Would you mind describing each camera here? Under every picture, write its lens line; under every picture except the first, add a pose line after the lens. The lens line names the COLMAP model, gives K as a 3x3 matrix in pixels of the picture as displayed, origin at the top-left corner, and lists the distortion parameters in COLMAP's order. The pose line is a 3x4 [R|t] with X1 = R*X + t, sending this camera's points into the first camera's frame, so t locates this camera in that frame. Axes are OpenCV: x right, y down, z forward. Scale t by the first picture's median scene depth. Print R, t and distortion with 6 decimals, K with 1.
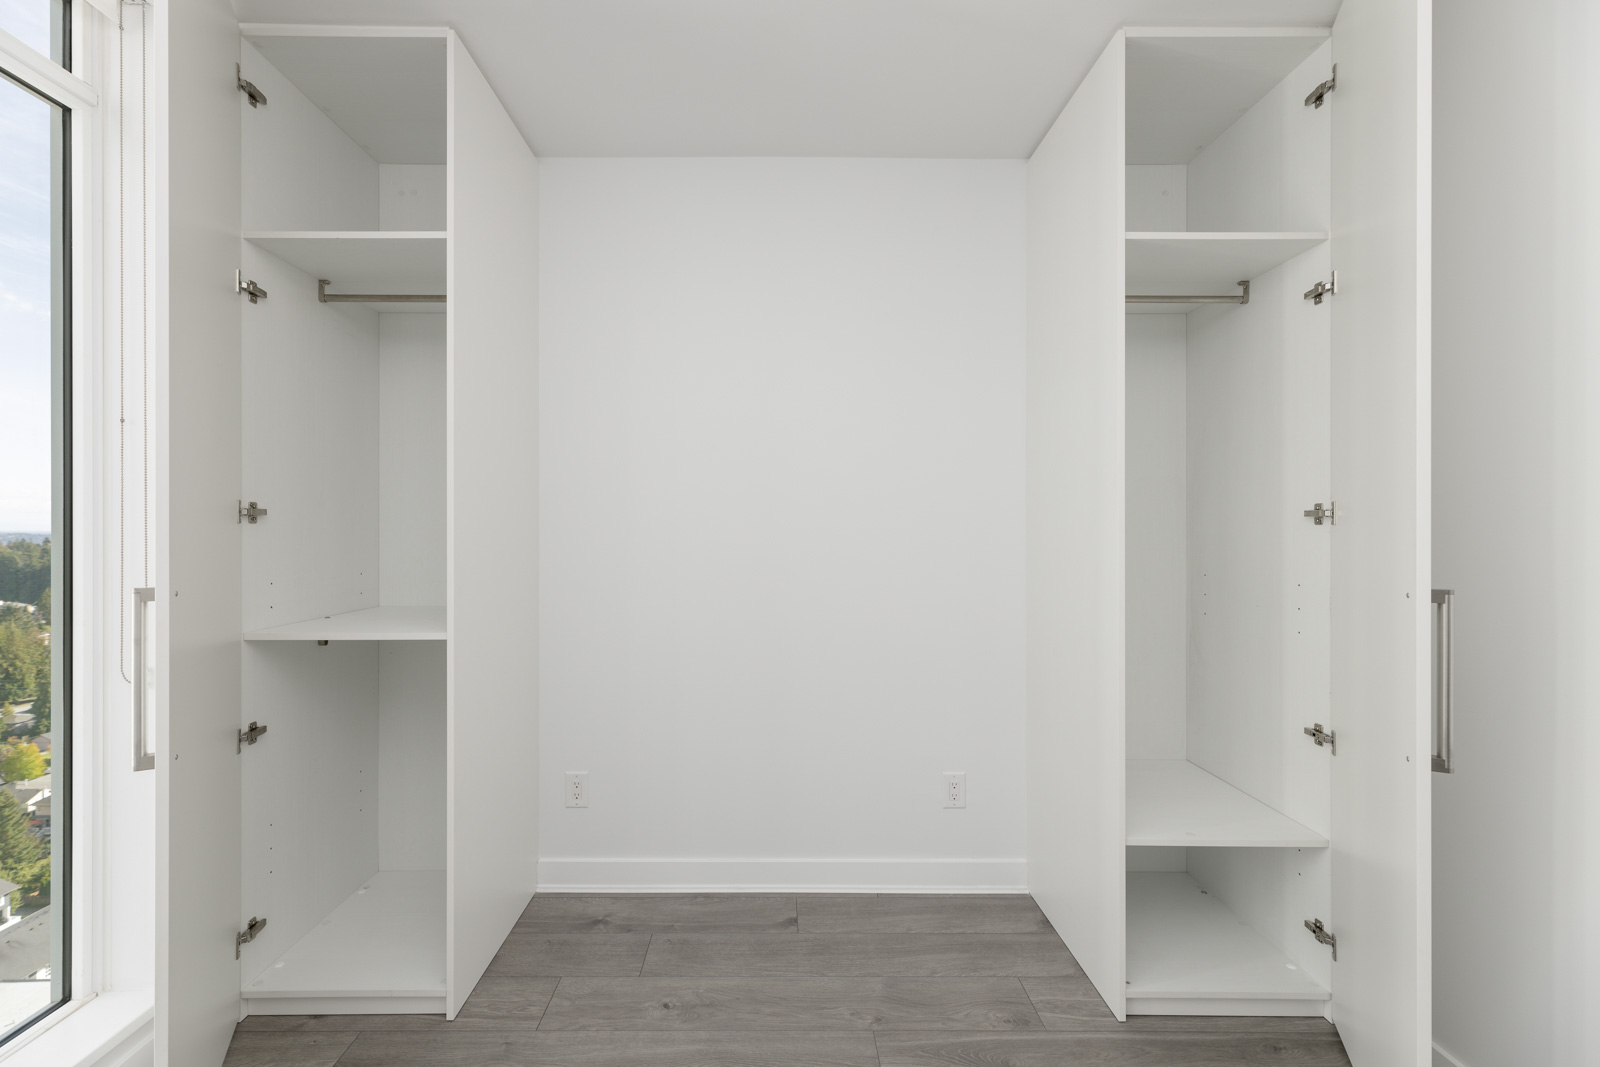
lens RADIAL K [[639.2, 0, 777.4], [0, 639.2, 554.1], [0, 0, 1]] dist [0.004848, 0.000210]
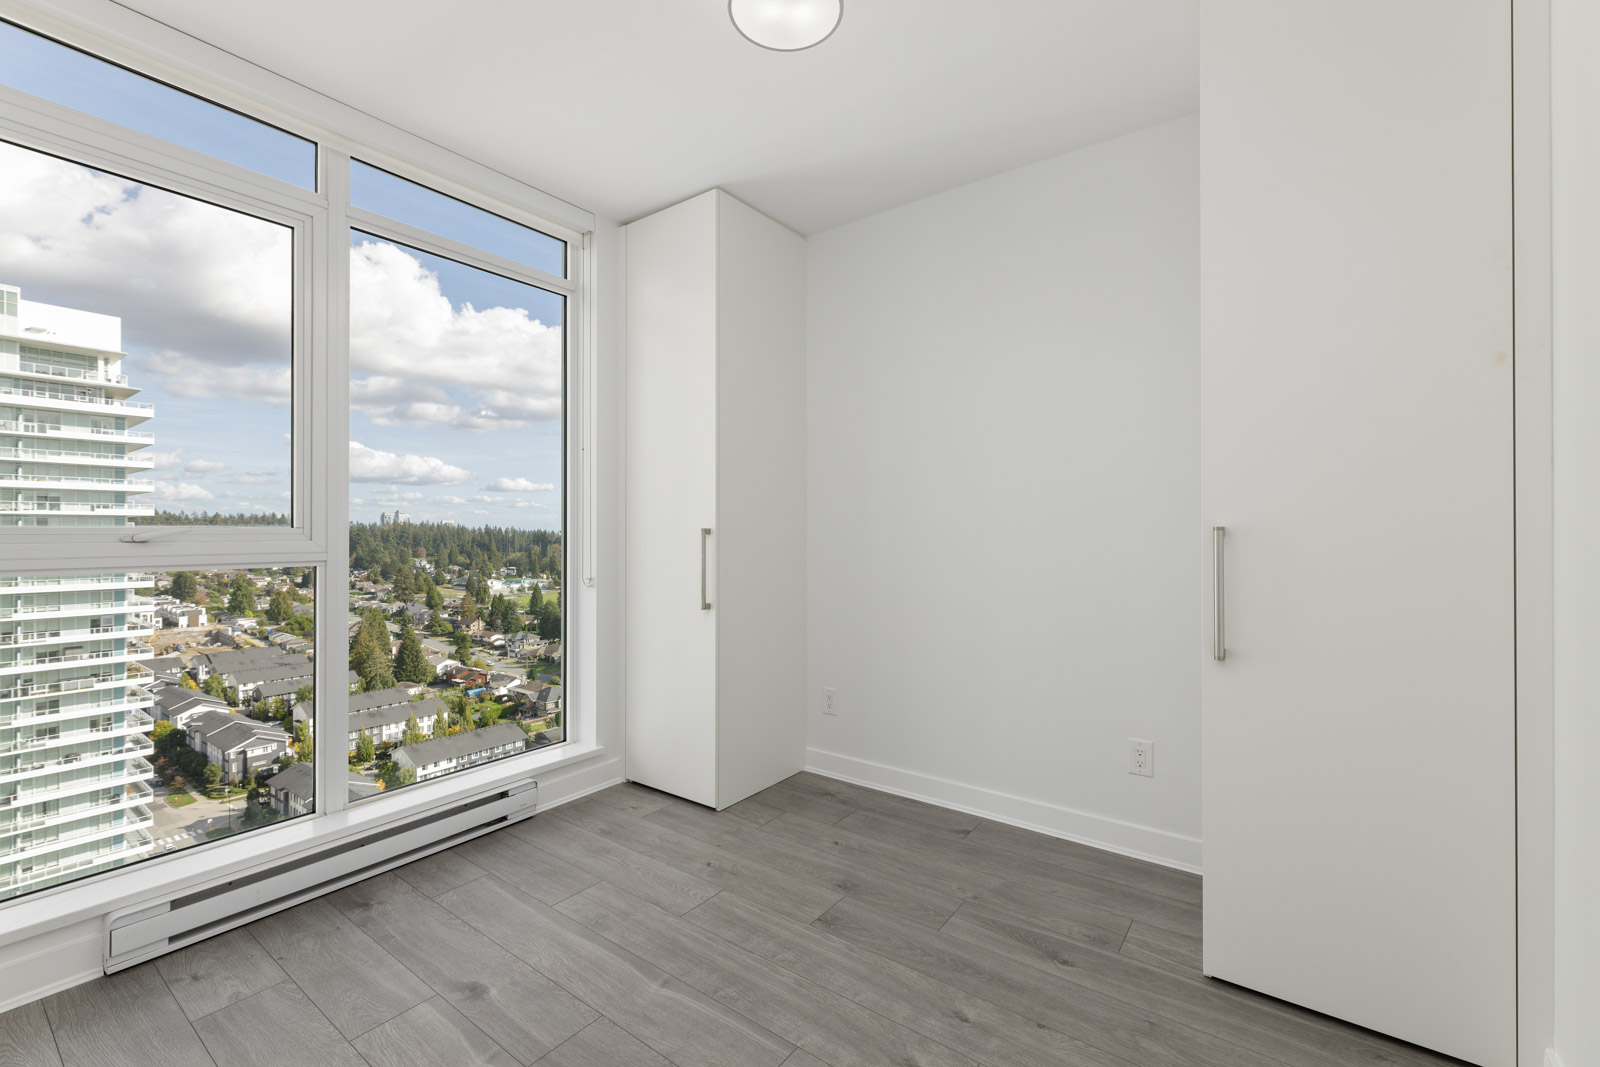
lens RADIAL K [[676.1, 0, 799.2], [0, 676.1, 527.2], [0, 0, 1]] dist [0.019011, 0.001664]
pose [[0.813593, -0.003832, -0.581423, 0.541092], [-0.000966, 0.999968, -0.007941, 0.010878], [0.581435, 0.007023, 0.813563, -0.240023]]
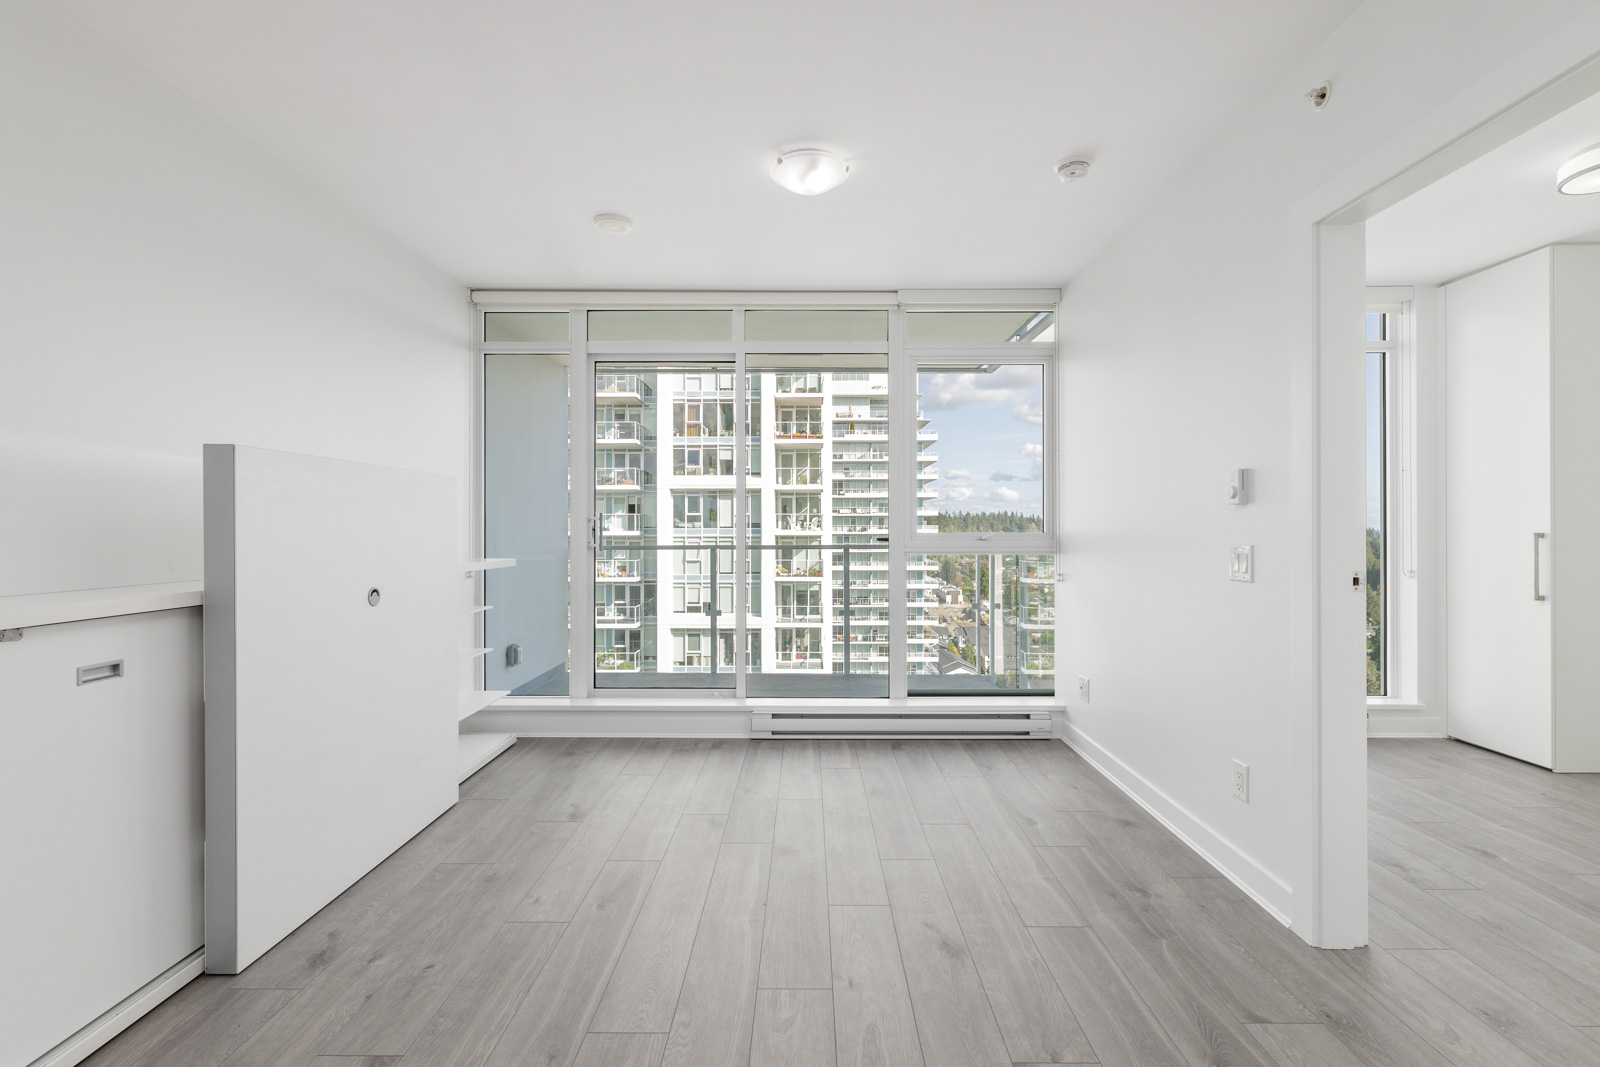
lens RADIAL K [[722.6, 0, 795.1], [0, 722.6, 525.2], [0, 0, 1]] dist [-0.000685, 0.001316]
pose [[0.013123, -0.003382, -0.999908, 0.884079], [-0.000830, 0.999994, -0.003393, 0.002198], [0.999914, 0.000875, 0.013120, -0.601411]]
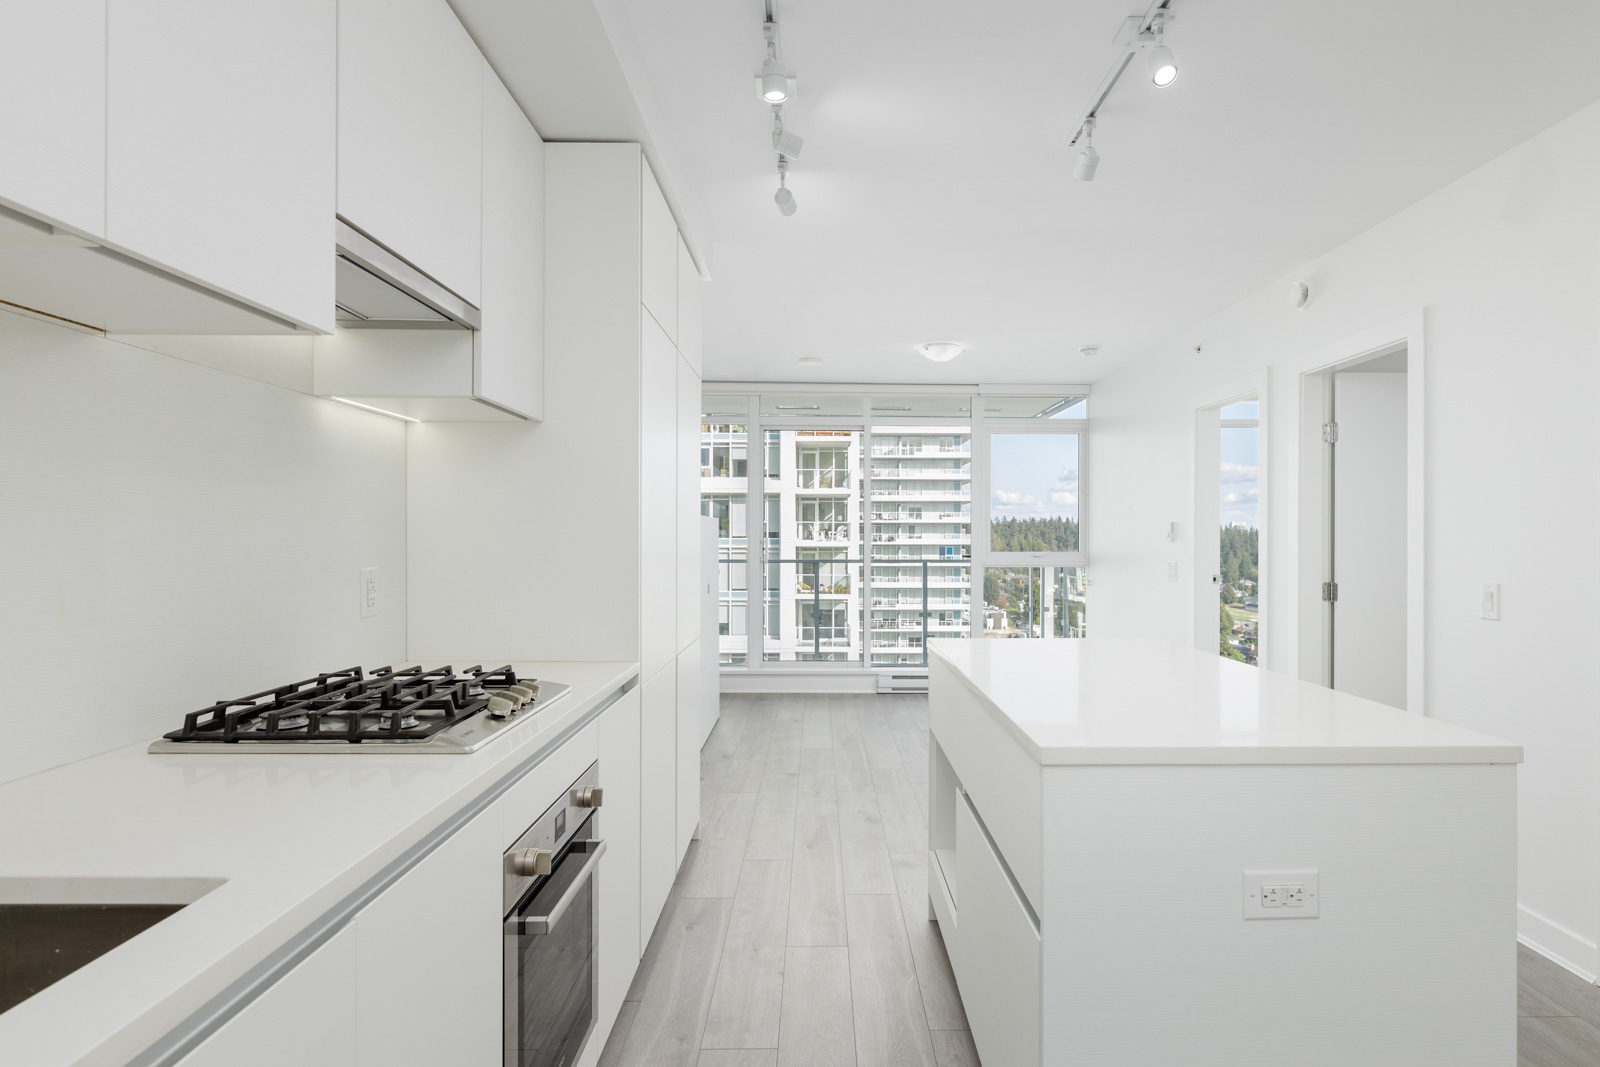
lens RADIAL K [[899.2, 0, 827.7], [0, 899.2, 538.1], [0, 0, 1]] dist [0.008350, 0.000689]
pose [[0.044437, 0.003011, -0.999008, 2.496180], [-0.003489, 0.999990, 0.002859, -0.048191], [0.999006, 0.003358, 0.044447, -1.064175]]
